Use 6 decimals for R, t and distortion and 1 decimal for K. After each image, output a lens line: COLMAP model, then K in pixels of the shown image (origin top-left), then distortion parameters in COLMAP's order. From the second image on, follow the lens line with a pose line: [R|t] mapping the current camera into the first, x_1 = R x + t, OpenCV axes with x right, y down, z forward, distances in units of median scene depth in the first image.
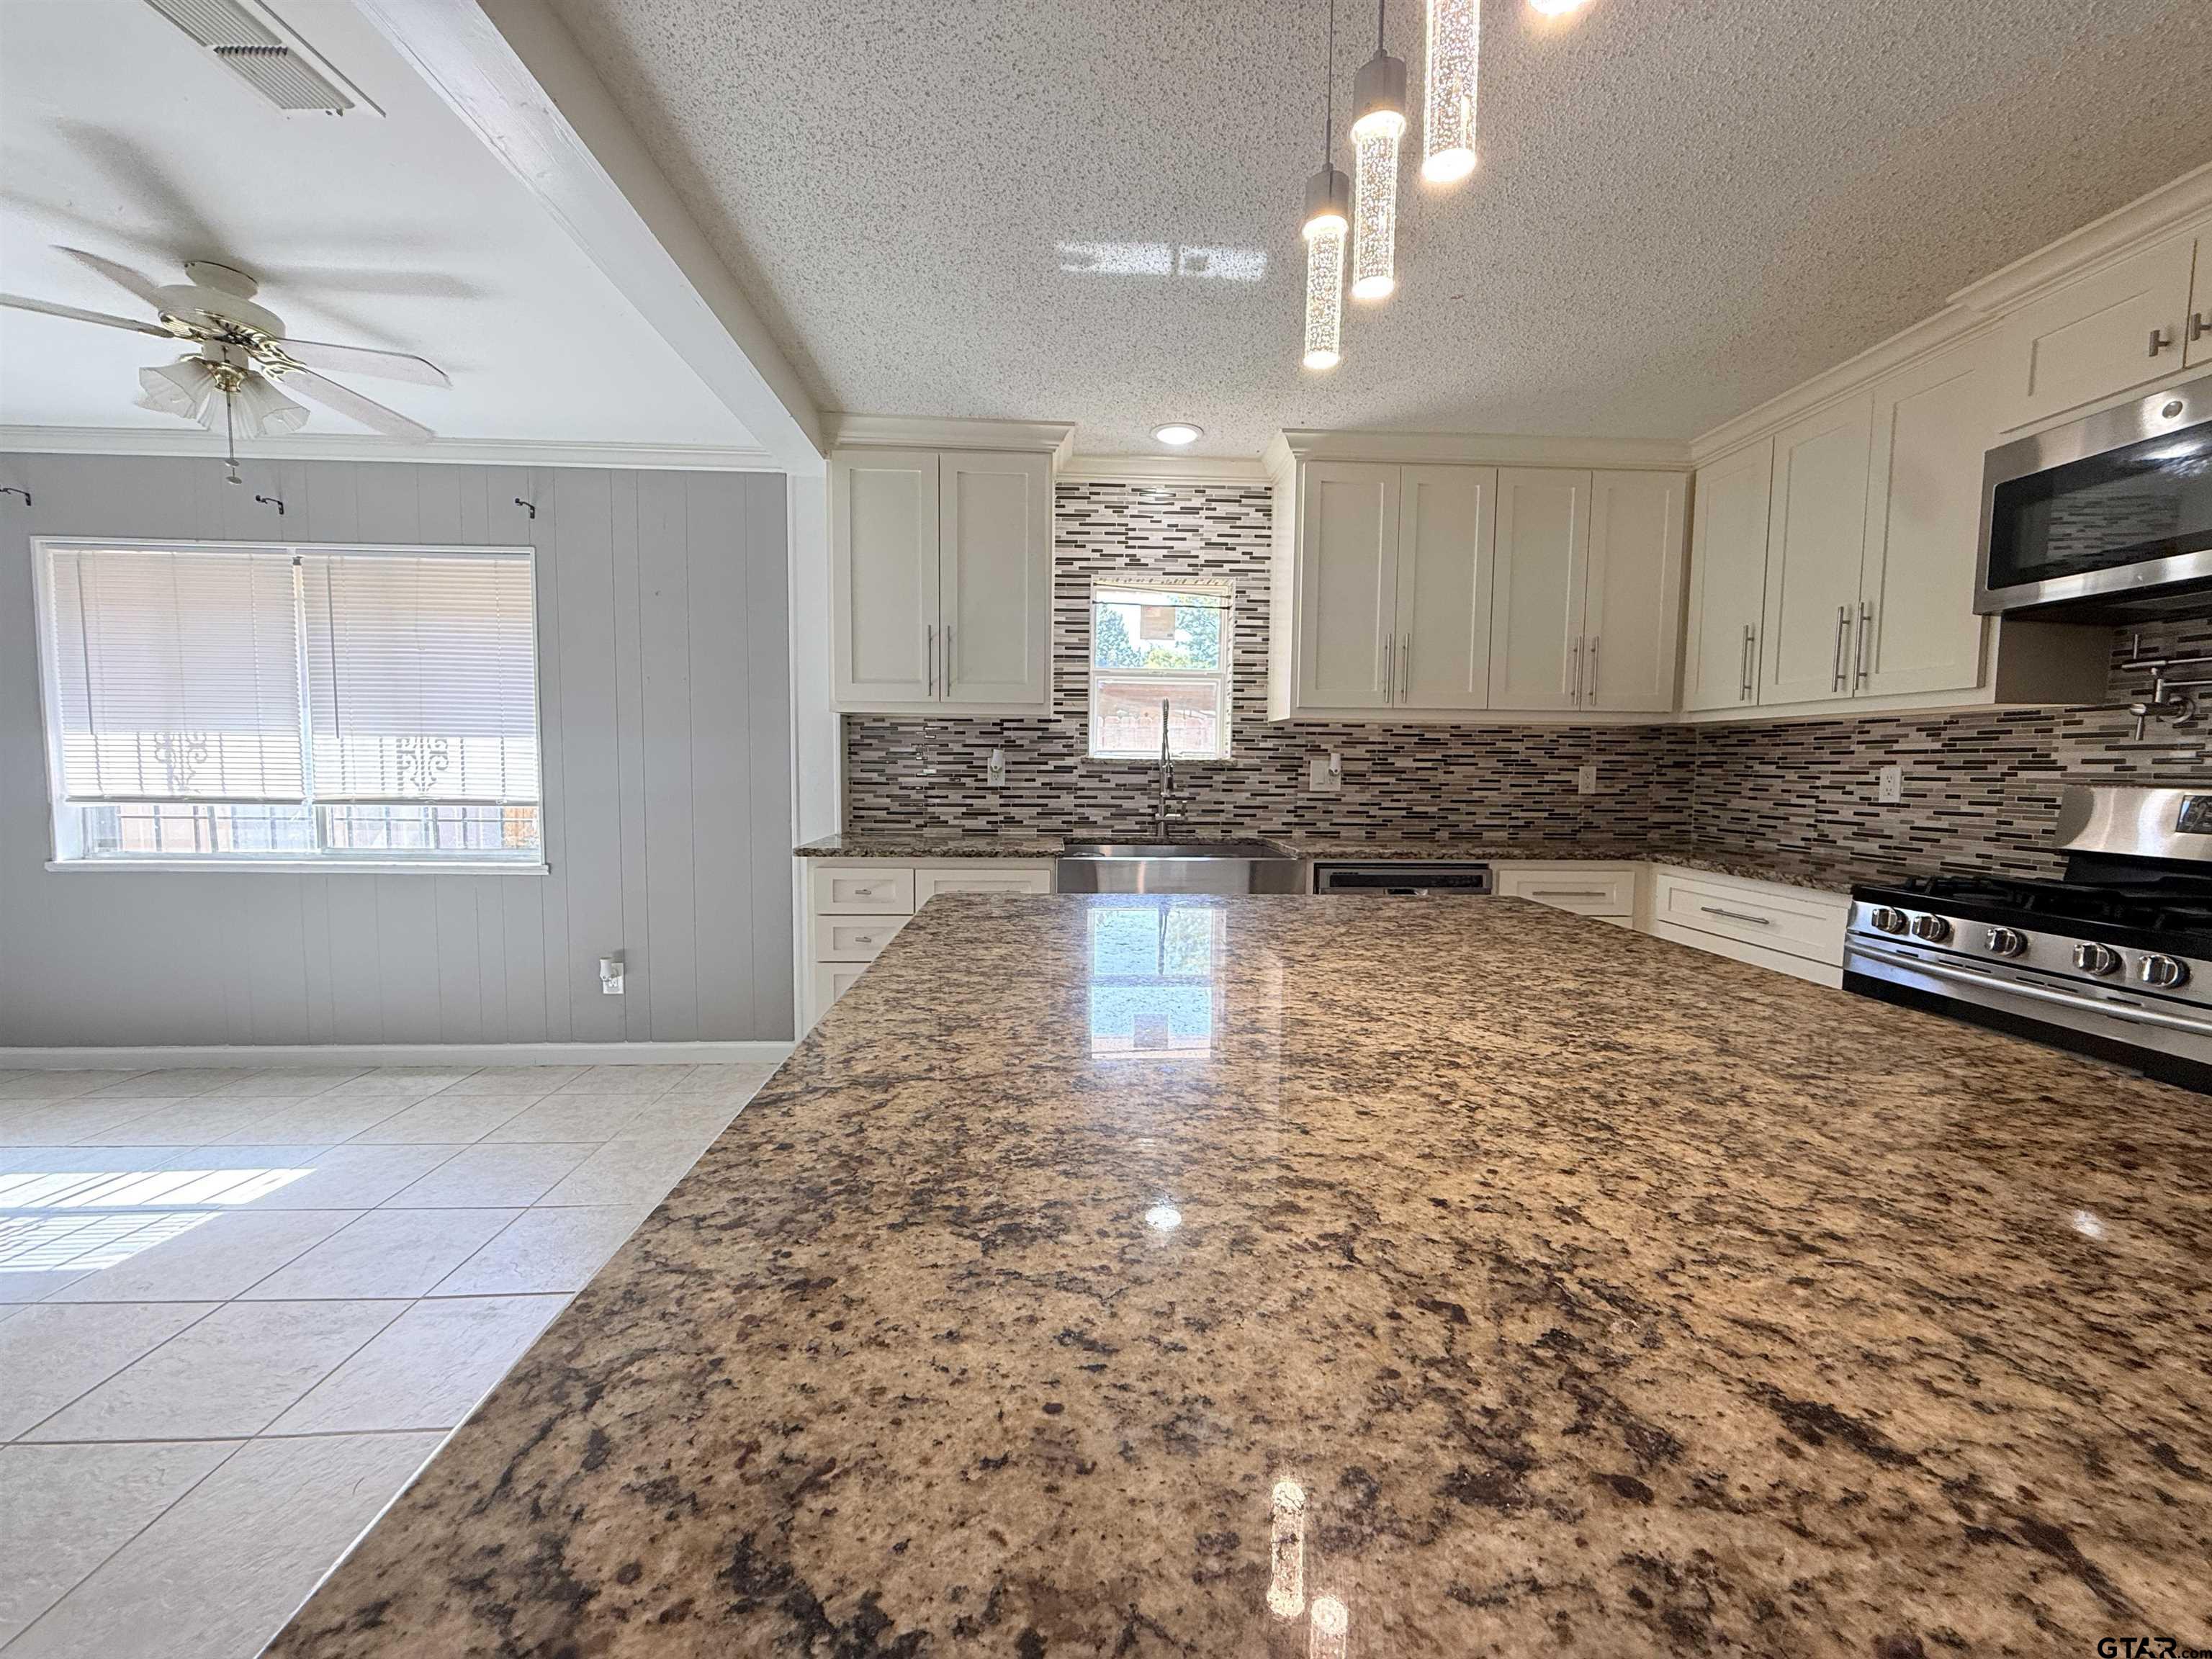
lens RADIAL K [[874.9, 0, 1100.0], [0, 874.9, 827.7], [0, 0, 1]] dist [0.000508, -0.000938]
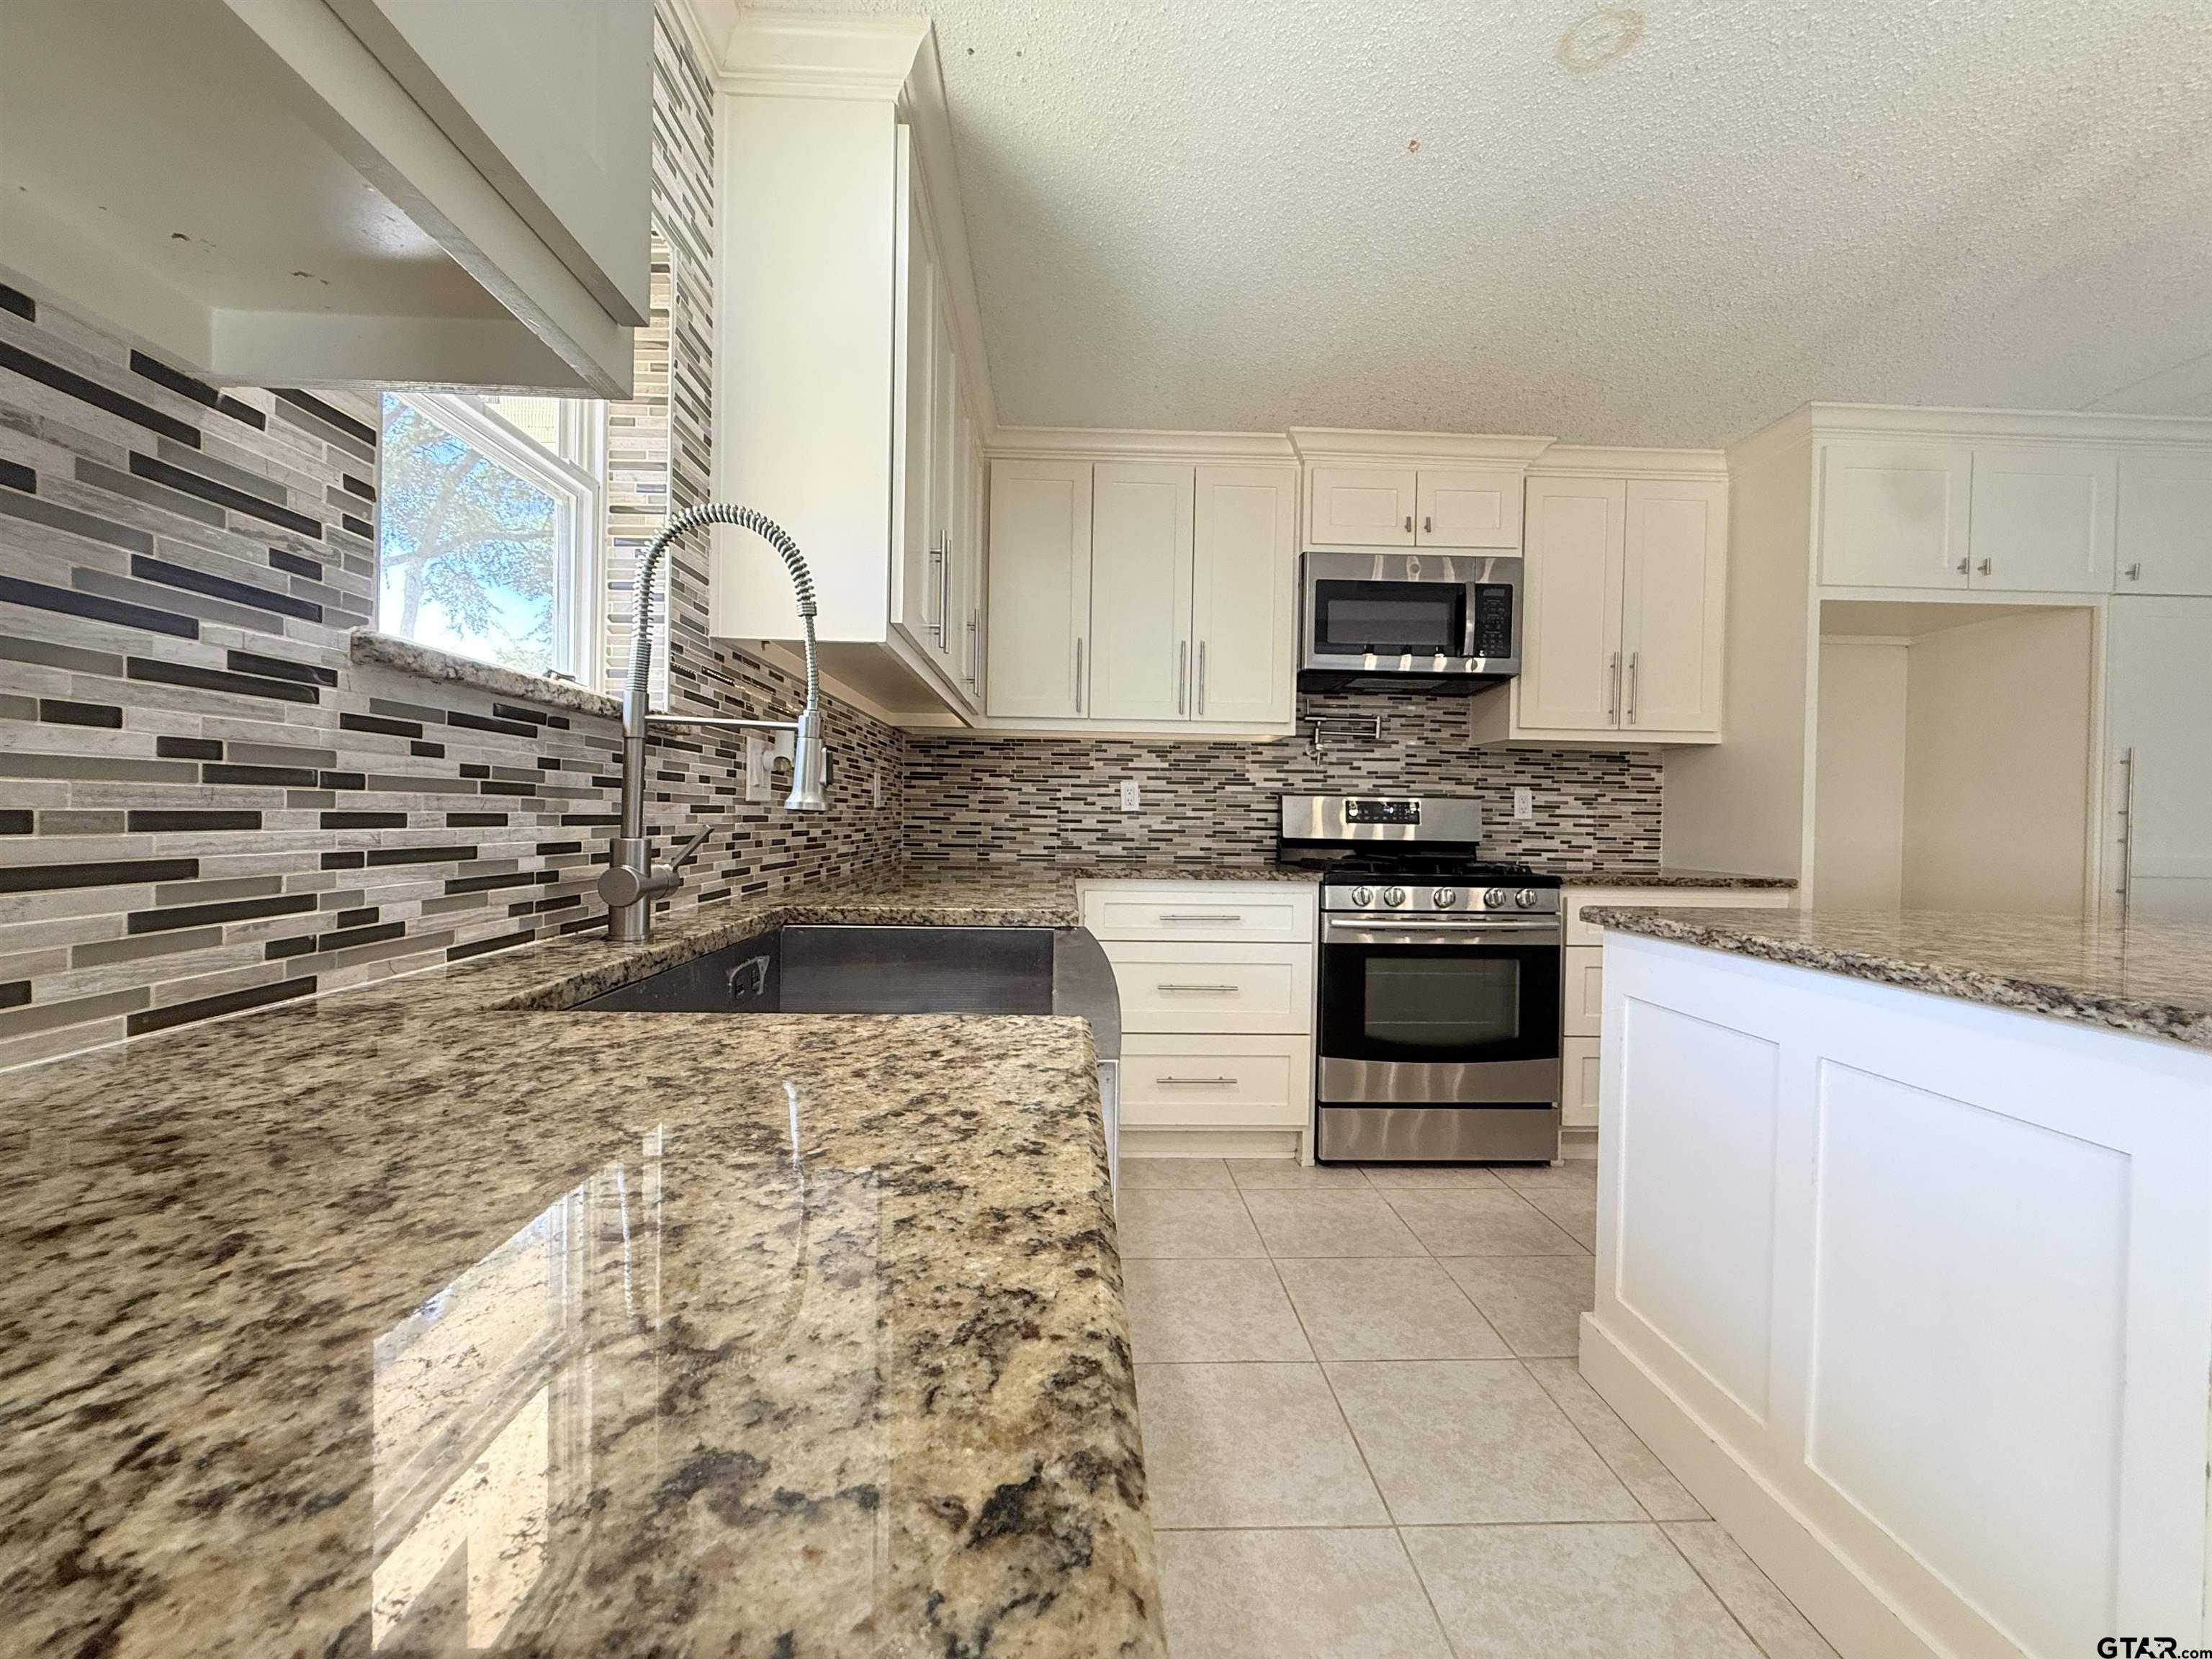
lens RADIAL K [[874.9, 0, 1101.2], [0, 874.9, 827.2], [0, 0, 1]] dist [0.000508, -0.000938]
pose [[0.010026, -0.021697, 0.999714, -0.240620], [0.056741, 0.998166, 0.021094, -0.027925], [-0.998339, 0.056513, 0.011238, 0.838148]]
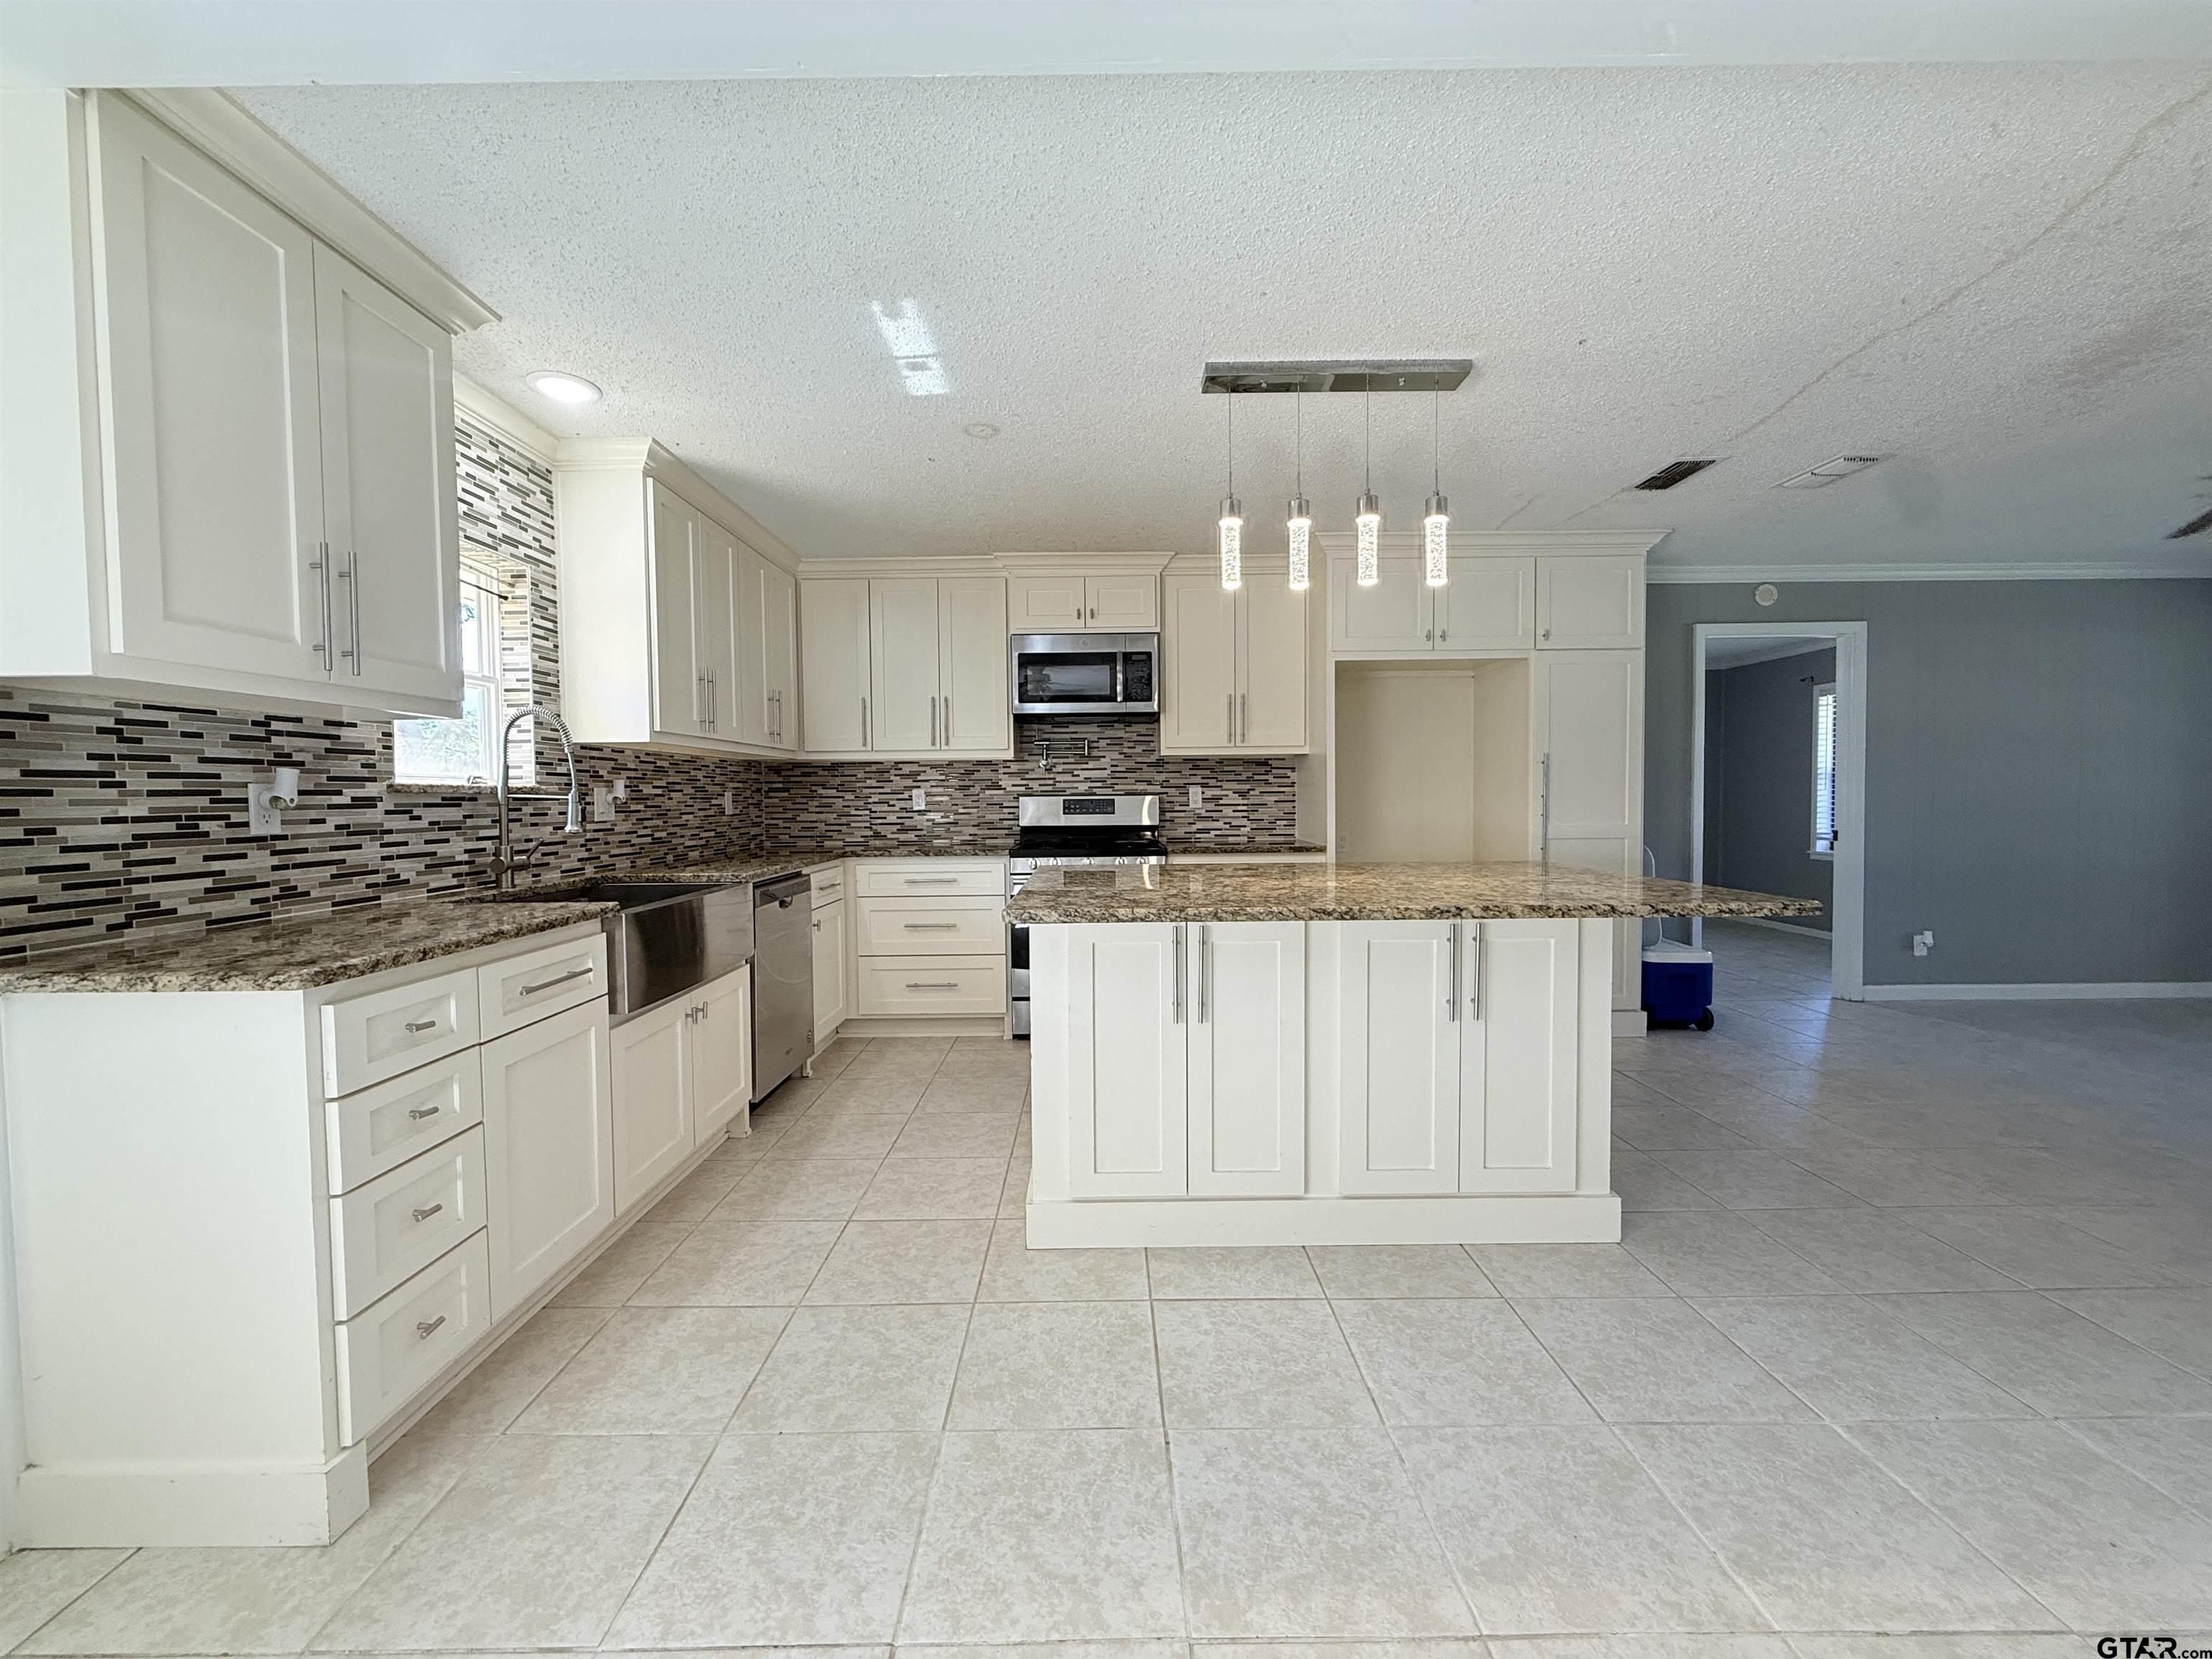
lens RADIAL K [[874.9, 0, 1106.4], [0, 874.9, 825.3], [0, 0, 1]] dist [0.000508, -0.000938]
pose [[0.041881, -0.045159, 0.998102, -0.665315], [0.084612, 0.995550, 0.041493, -0.031946], [-0.995533, 0.082714, 0.045516, 0.452574]]
